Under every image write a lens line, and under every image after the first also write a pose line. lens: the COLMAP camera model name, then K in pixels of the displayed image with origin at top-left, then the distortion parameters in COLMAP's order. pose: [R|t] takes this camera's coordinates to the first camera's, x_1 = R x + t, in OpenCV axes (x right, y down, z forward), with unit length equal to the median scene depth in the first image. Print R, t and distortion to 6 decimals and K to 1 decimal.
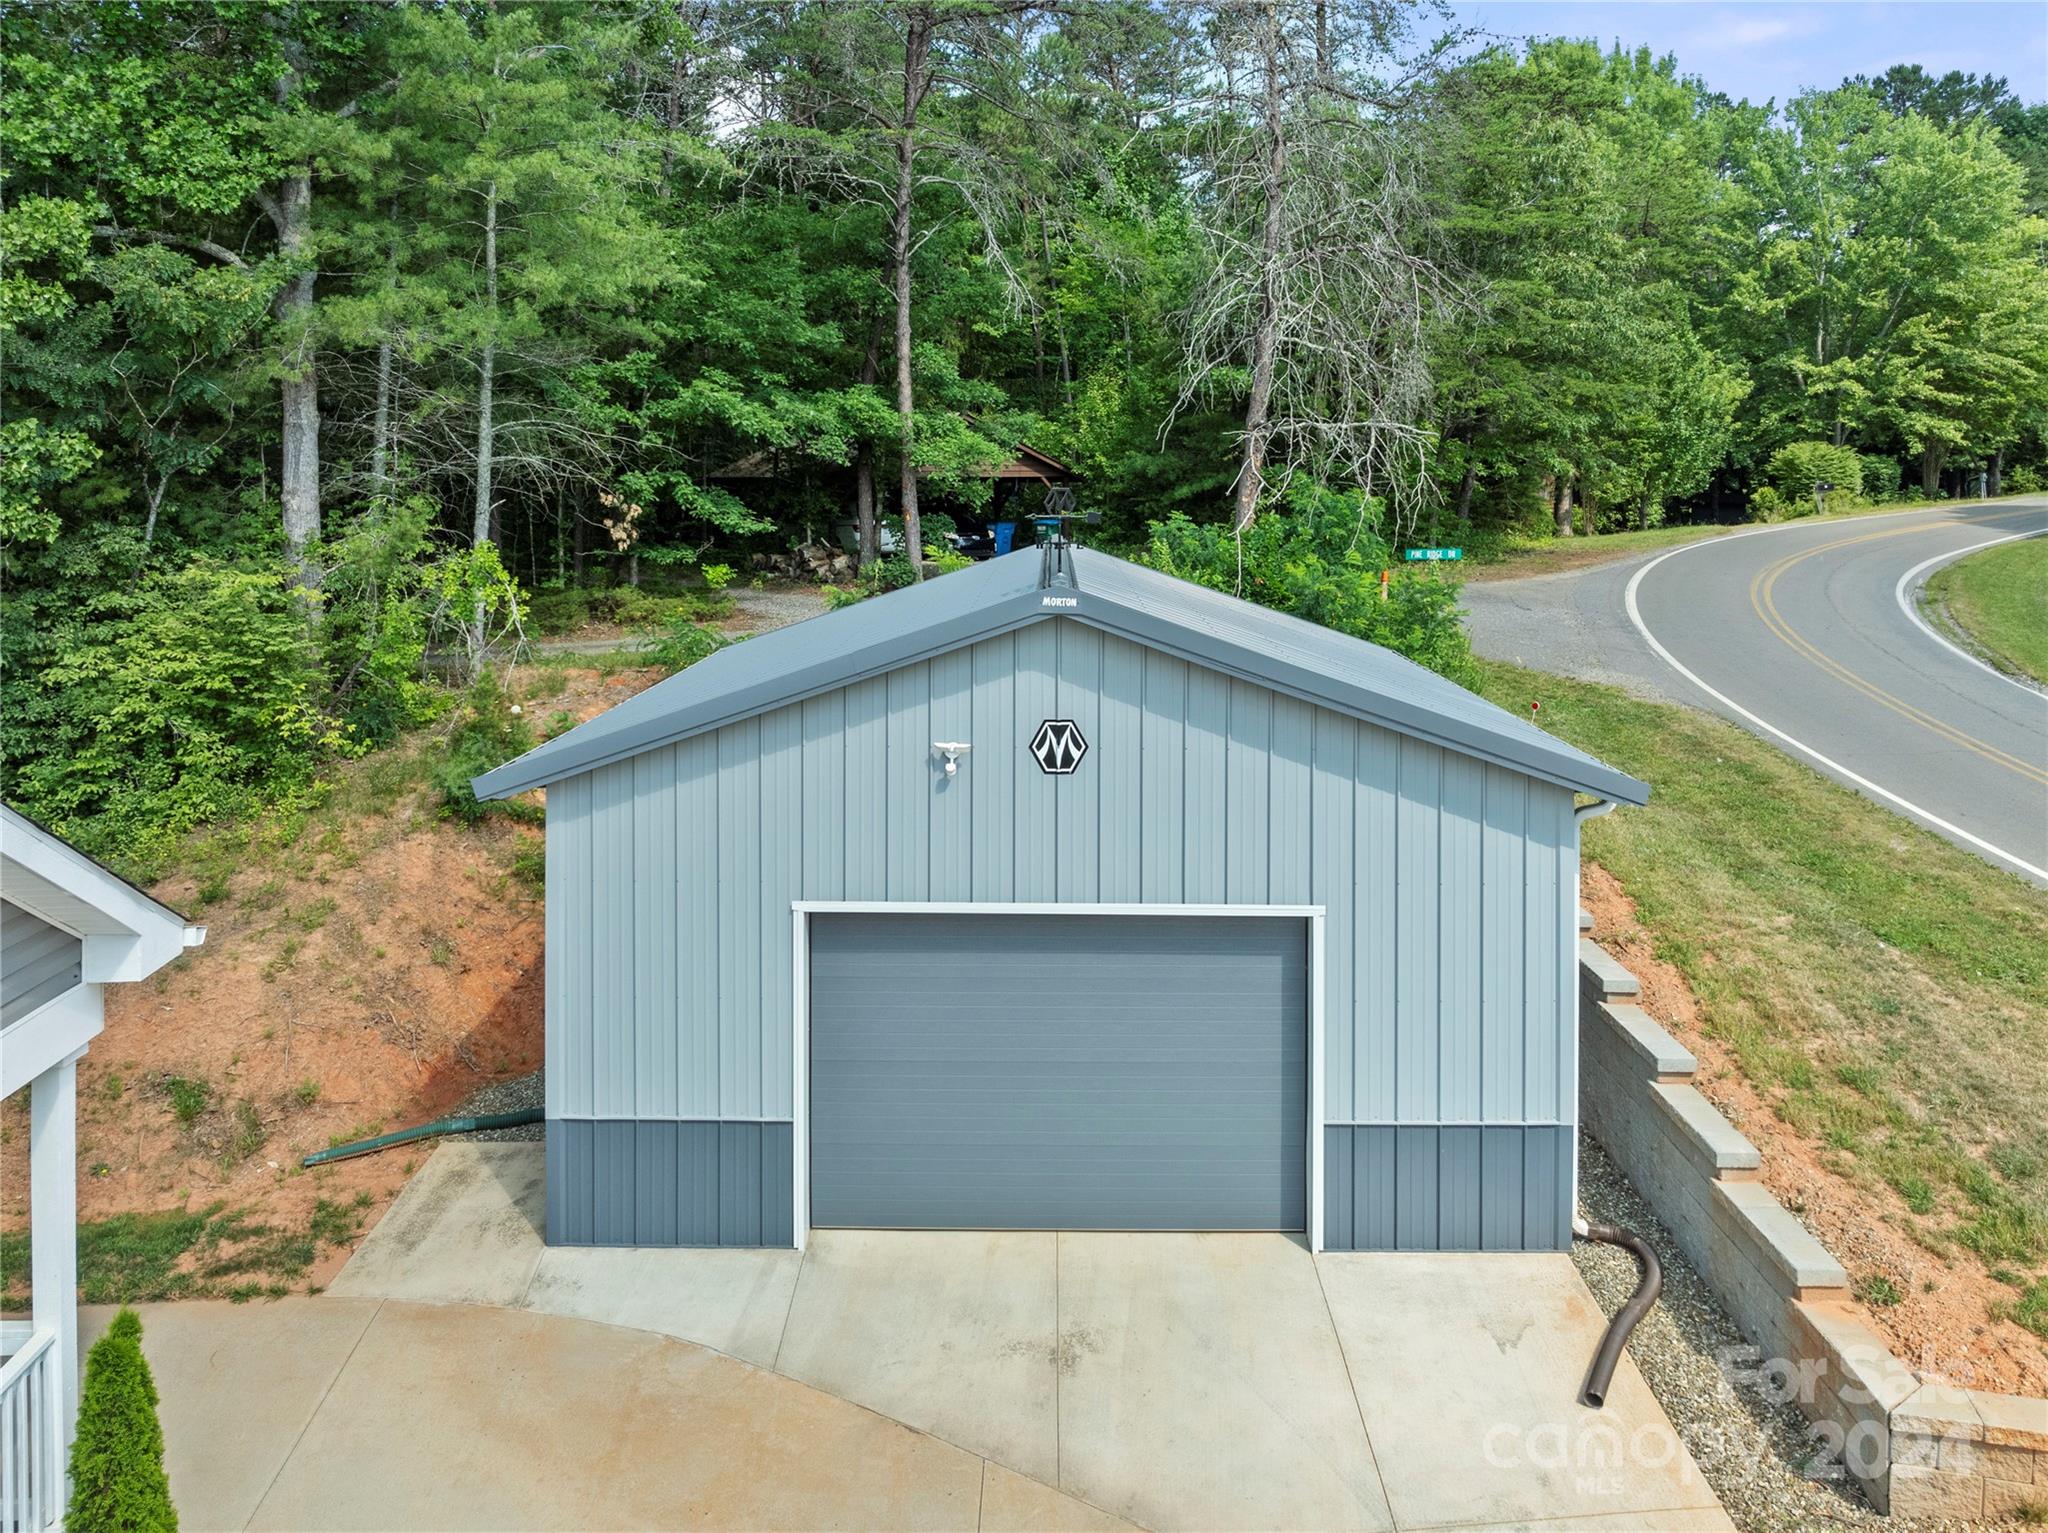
lens RADIAL K [[1493.1, 0, 992.2], [0, 1493.1, 460.1], [0, 0, 1]] dist [-0.019736, -0.001004]
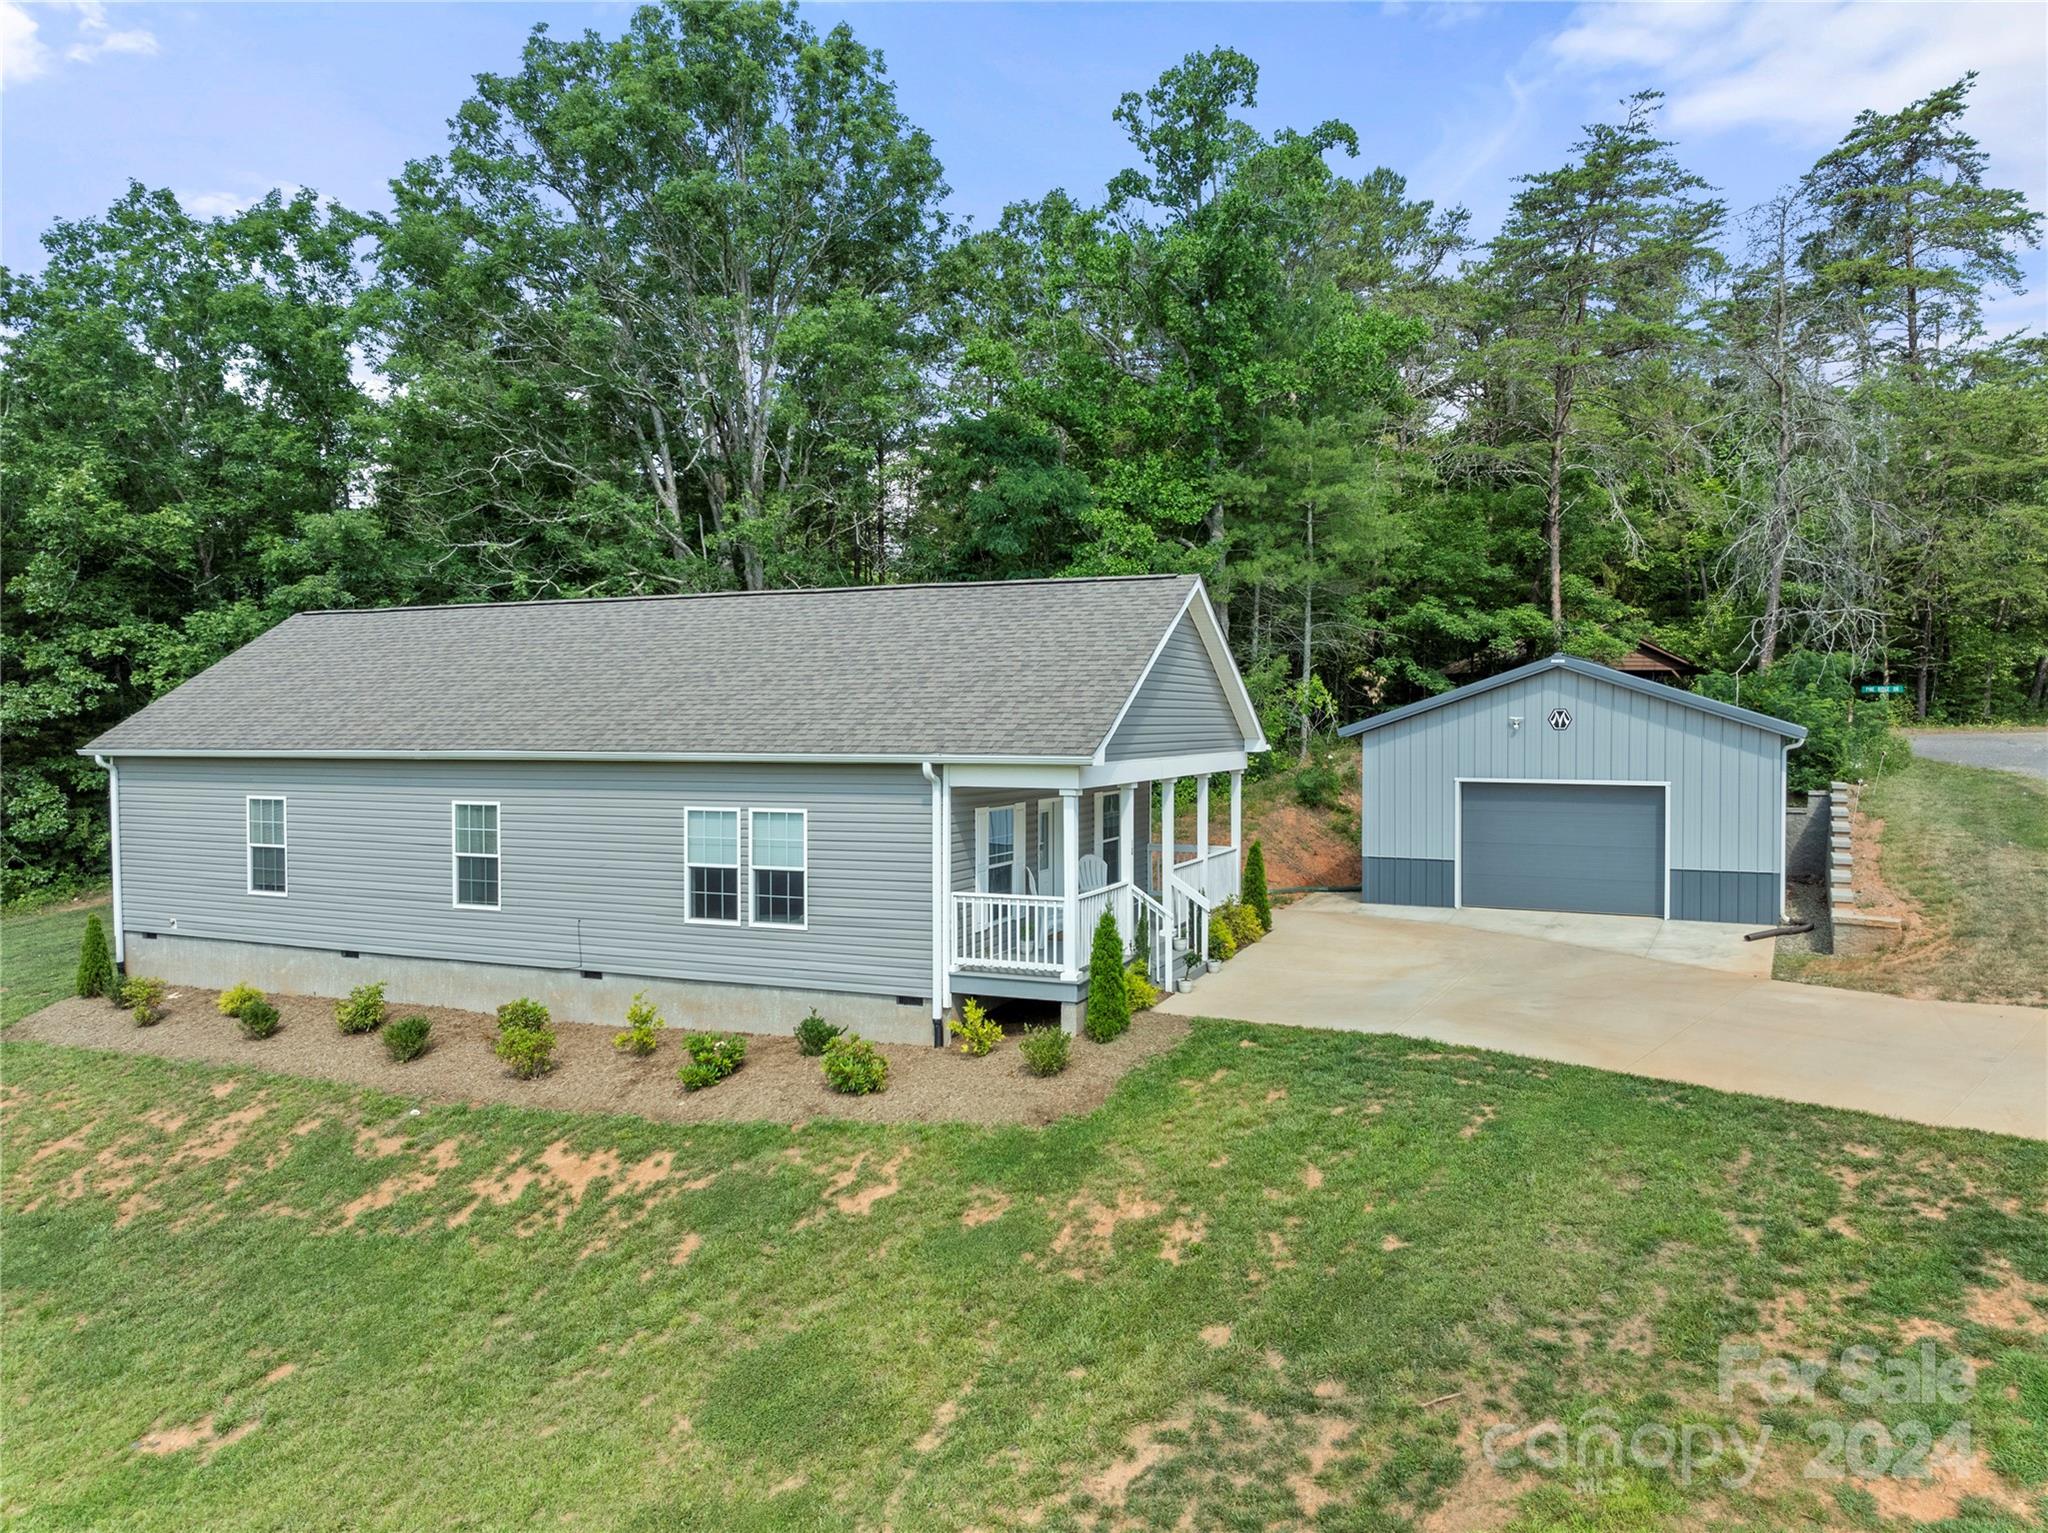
lens RADIAL K [[1437.0, 0, 1026.5], [0, 1437.0, 753.3], [0, 0, 1]] dist [-0.053102, 0.027589]
pose [[0.894579, 0.005470, -0.446876, 0.178021], [0.007248, 0.999616, 0.026746, 0.098336], [0.446851, -0.027165, 0.894196, -0.897482]]
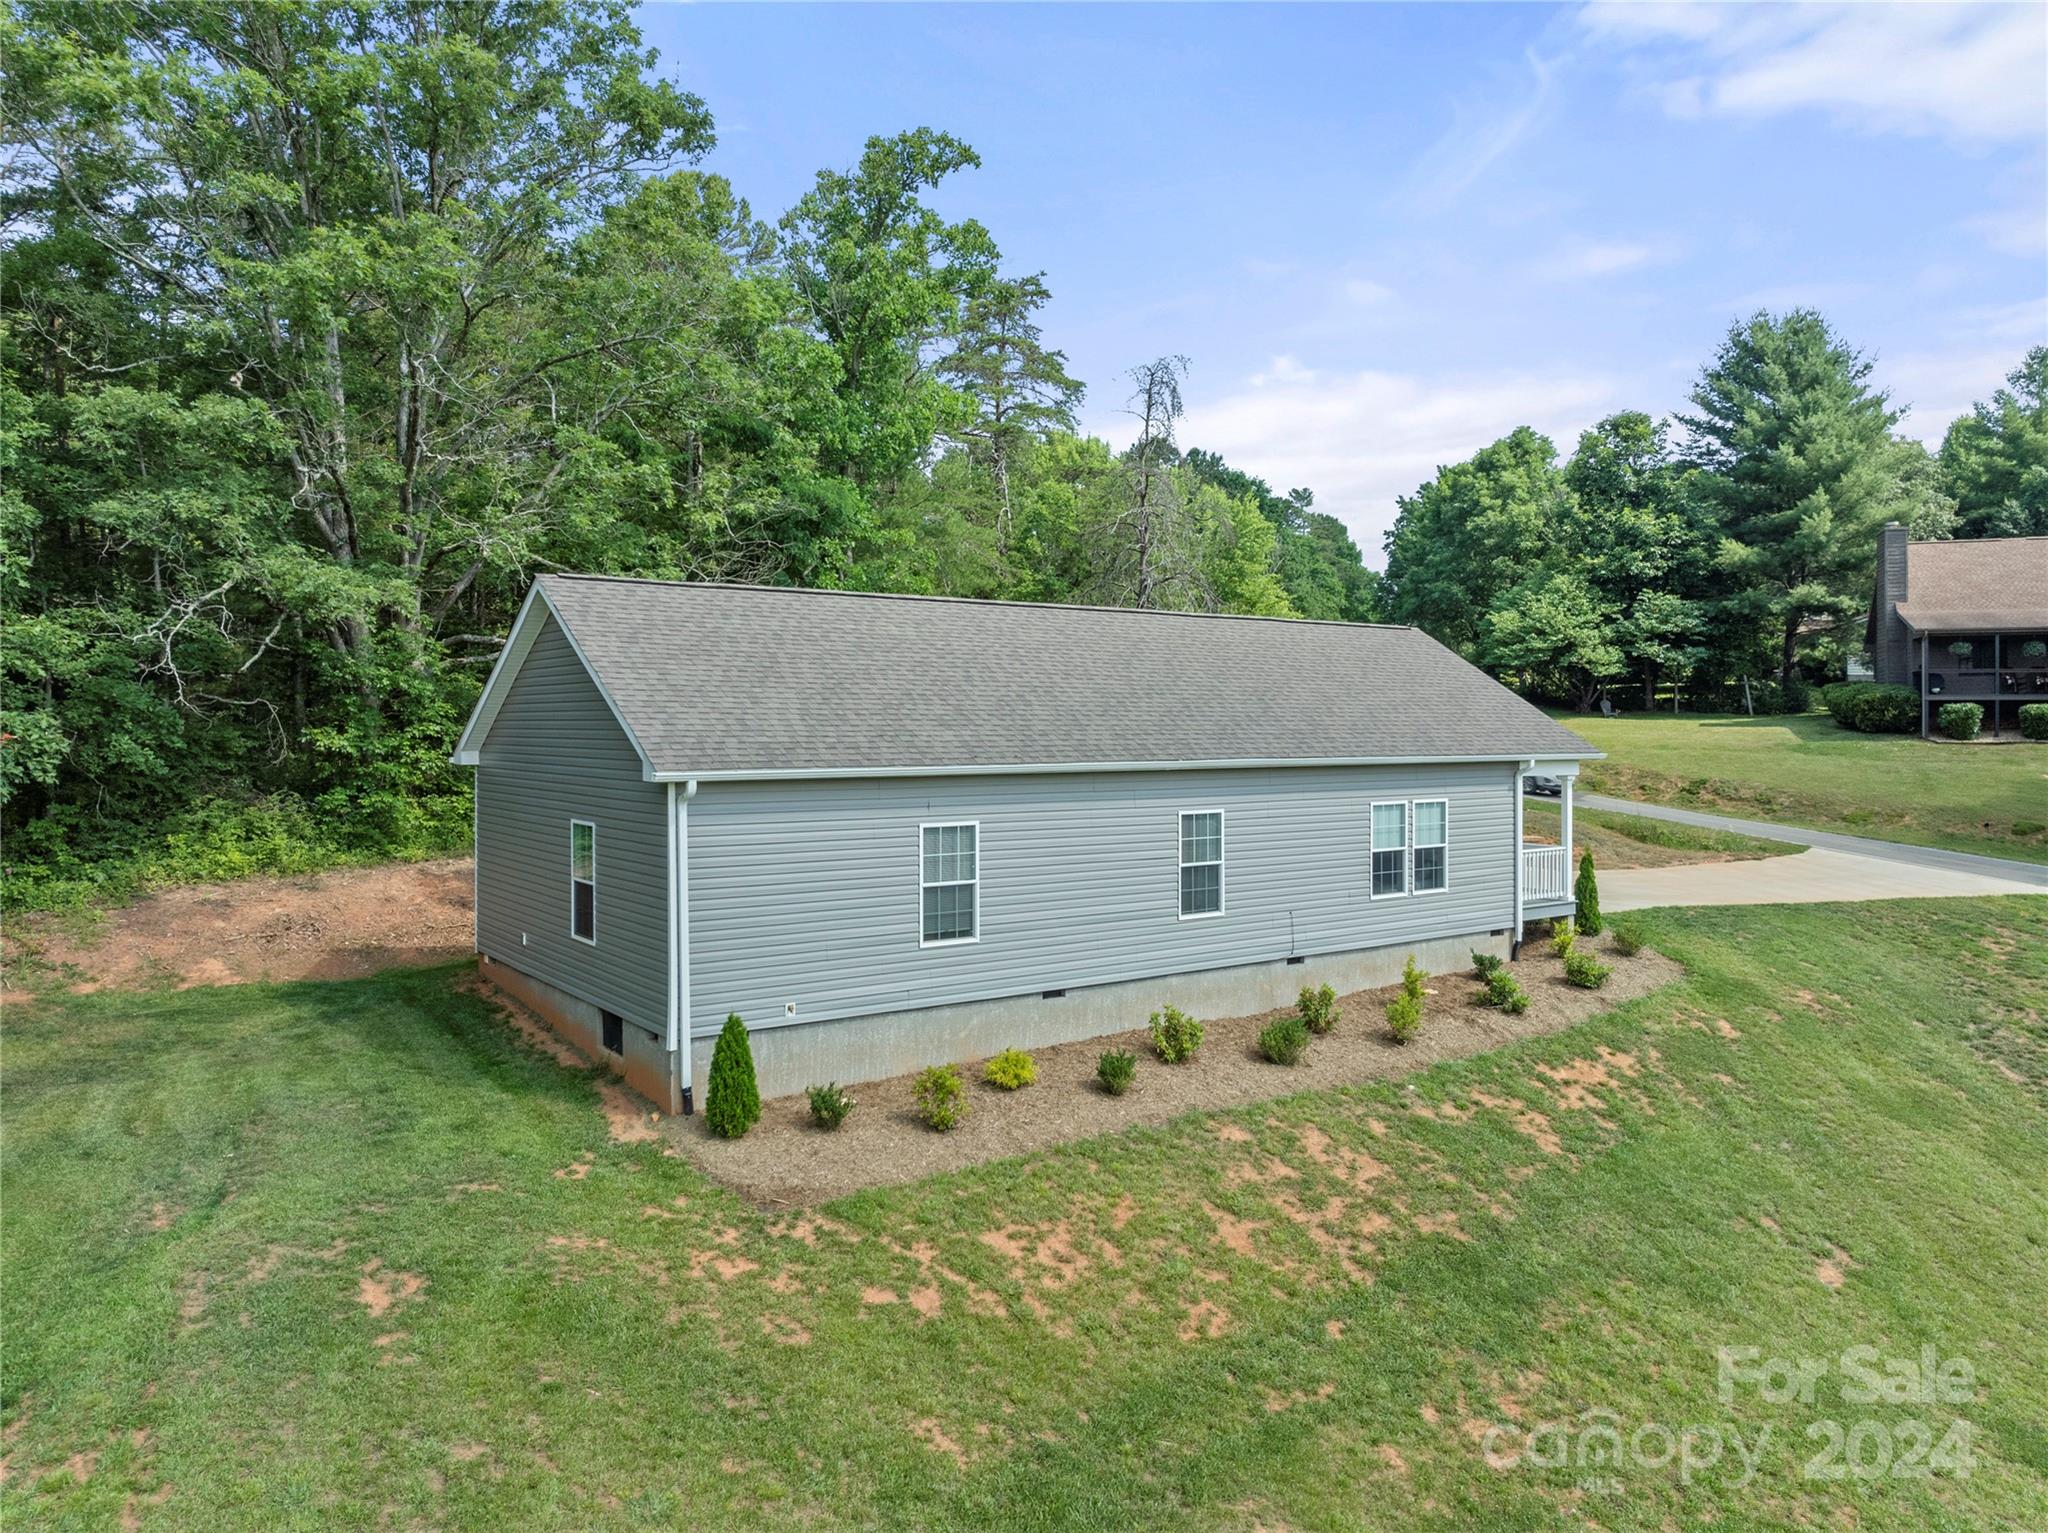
lens RADIAL K [[1436.4, 0, 1033.4], [0, 1436.4, 756.1], [0, 0, 1]] dist [-0.036213, 0.002018]
pose [[0.848453, -0.013911, 0.529088, -1.434171], [0.005627, 0.999835, 0.017264, 0.101257], [-0.529241, -0.011671, 0.848391, -0.971200]]
